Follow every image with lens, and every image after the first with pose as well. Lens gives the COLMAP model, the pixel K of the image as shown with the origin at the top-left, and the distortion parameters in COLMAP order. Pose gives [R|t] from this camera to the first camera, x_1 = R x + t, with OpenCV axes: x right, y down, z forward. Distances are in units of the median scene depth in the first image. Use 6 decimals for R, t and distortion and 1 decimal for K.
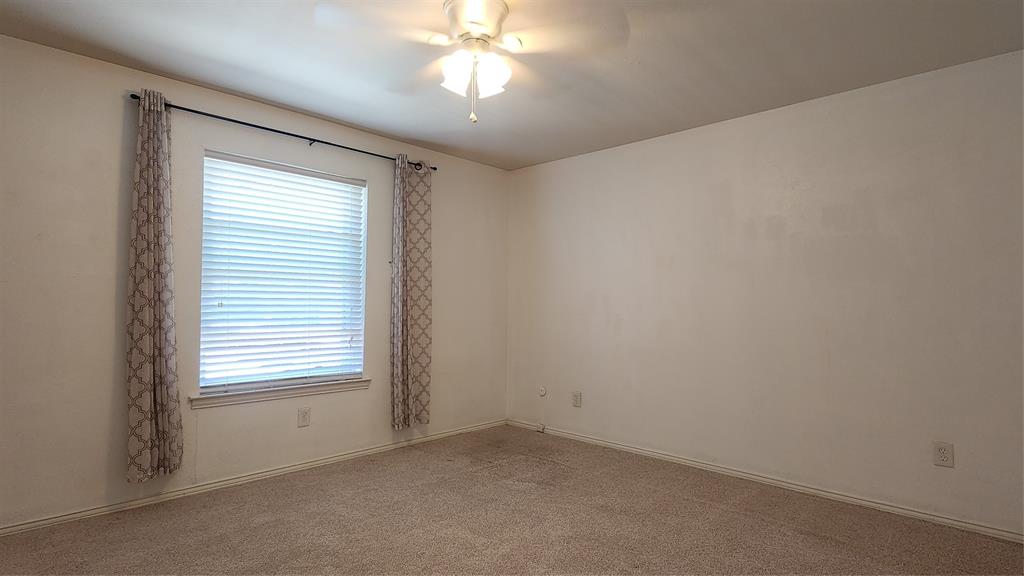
lens RADIAL K [[522.8, 0, 514.7], [0, 522.8, 291.5], [0, 0, 1]] dist [0.005178, -0.002337]
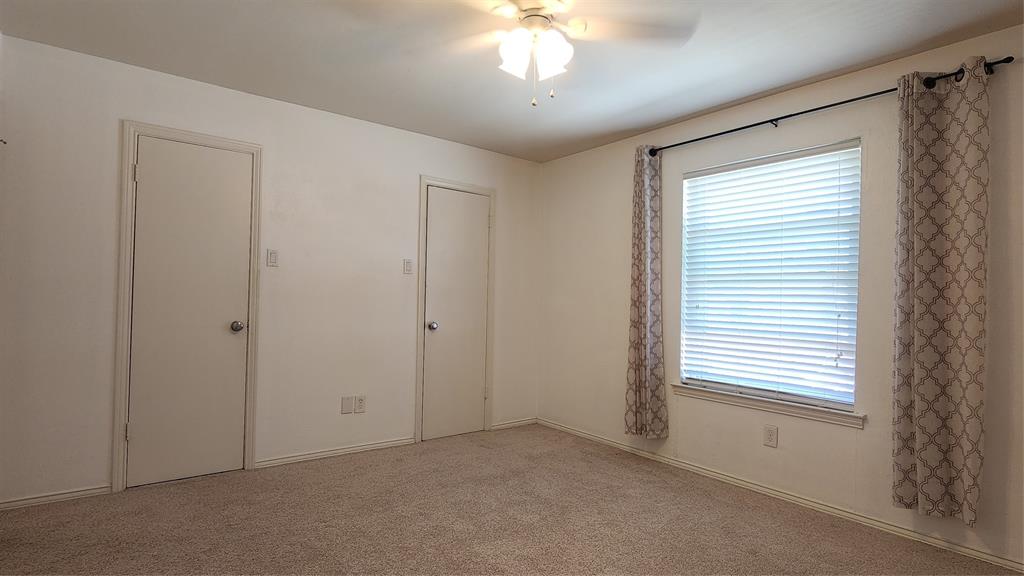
lens RADIAL K [[522.8, 0, 515.6], [0, 522.8, 294.1], [0, 0, 1]] dist [0.005178, -0.002337]
pose [[-0.135468, -0.023473, -0.990504, 0.618569], [-0.003204, 0.999724, -0.023254, 0.026382], [0.990777, 0.000023, -0.135505, 0.802173]]
